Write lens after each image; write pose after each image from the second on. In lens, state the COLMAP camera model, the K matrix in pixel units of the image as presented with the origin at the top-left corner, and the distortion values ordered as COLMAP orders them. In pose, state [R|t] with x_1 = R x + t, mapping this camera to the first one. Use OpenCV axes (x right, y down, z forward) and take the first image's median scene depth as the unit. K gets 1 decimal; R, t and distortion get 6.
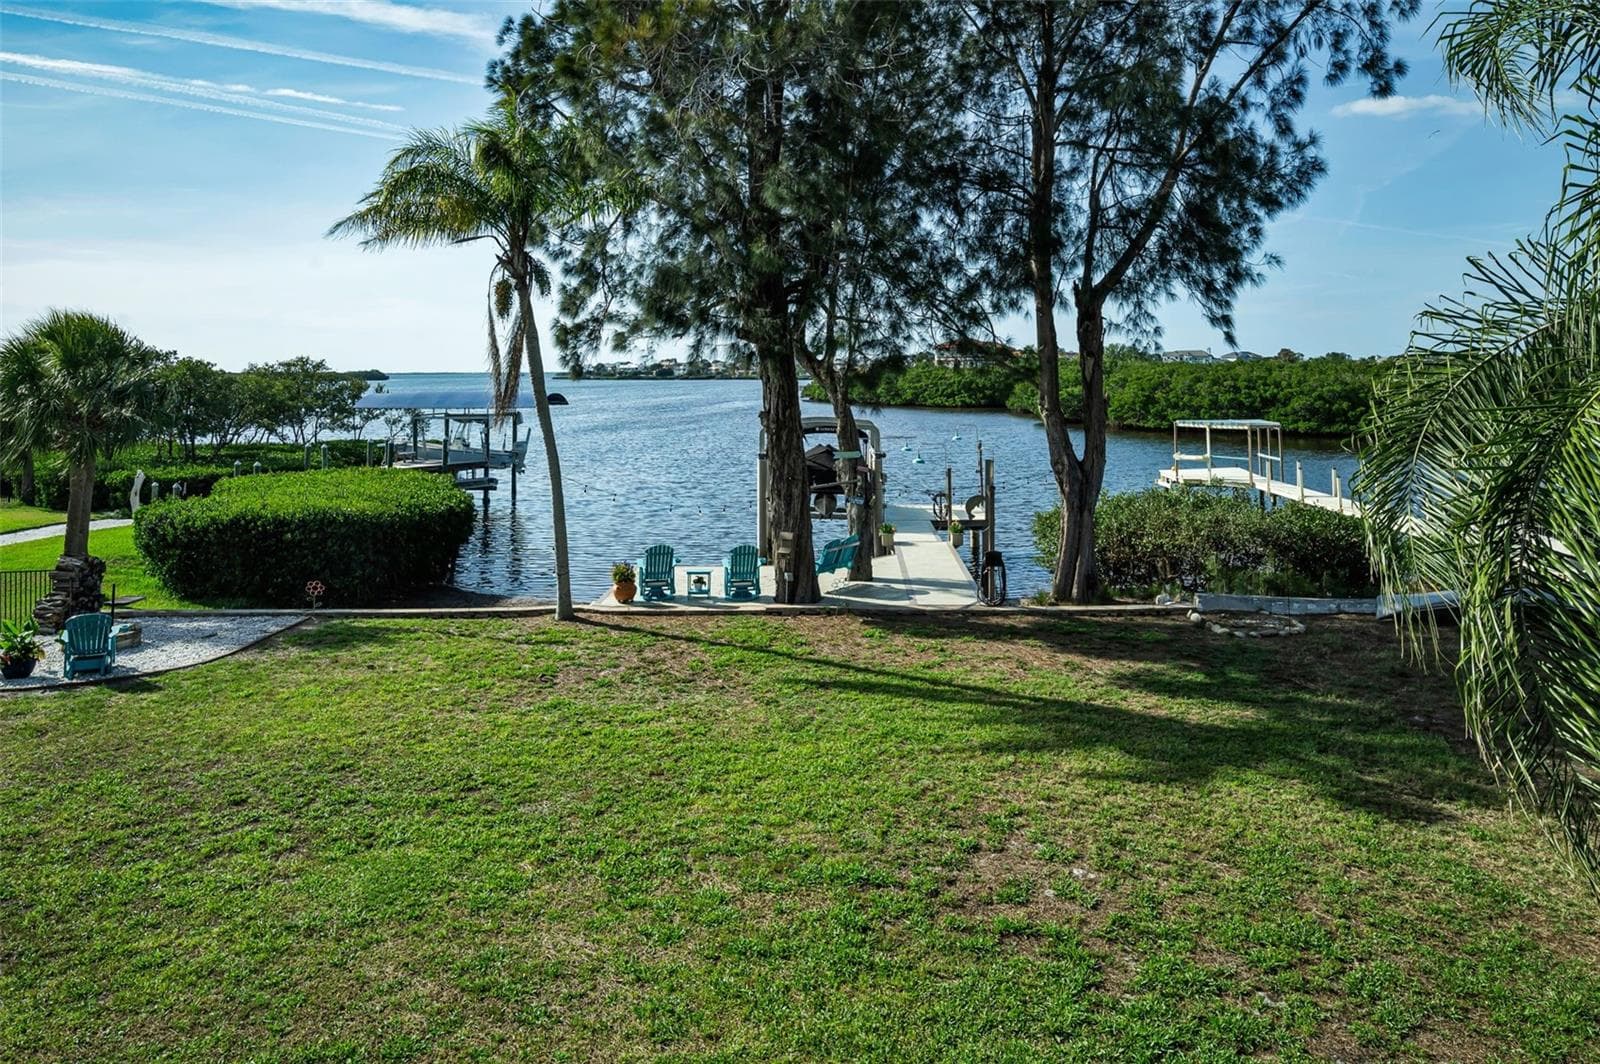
lens RADIAL K [[1055.2, 0, 761.3], [0, 1055.2, 532.7], [0, 0, 1]] dist [0.003546, -0.028279]
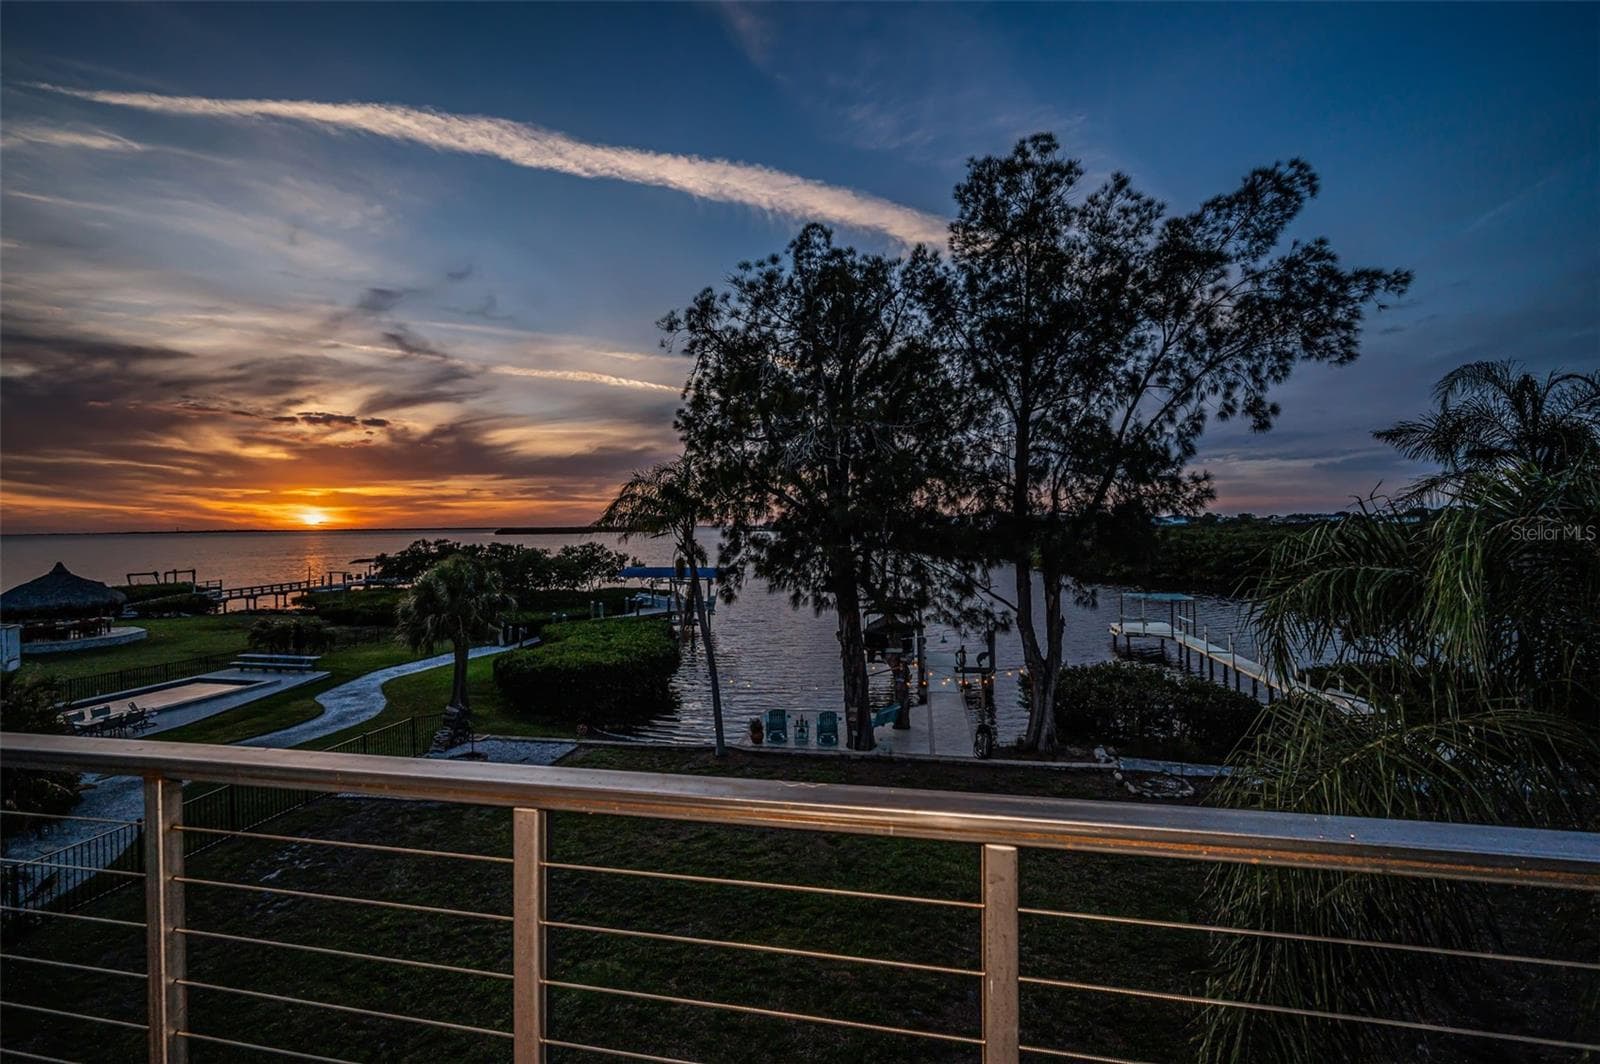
lens RADIAL K [[629.6, 0, 809.3], [0, 629.6, 534.0], [0, 0, 1]] dist [0.001238, 0.000170]
pose [[0.990685, 0.001351, -0.136164, 0.087677], [0.003075, 0.999474, 0.032291, -0.293862], [0.136136, -0.032409, 0.990160, 0.041438]]
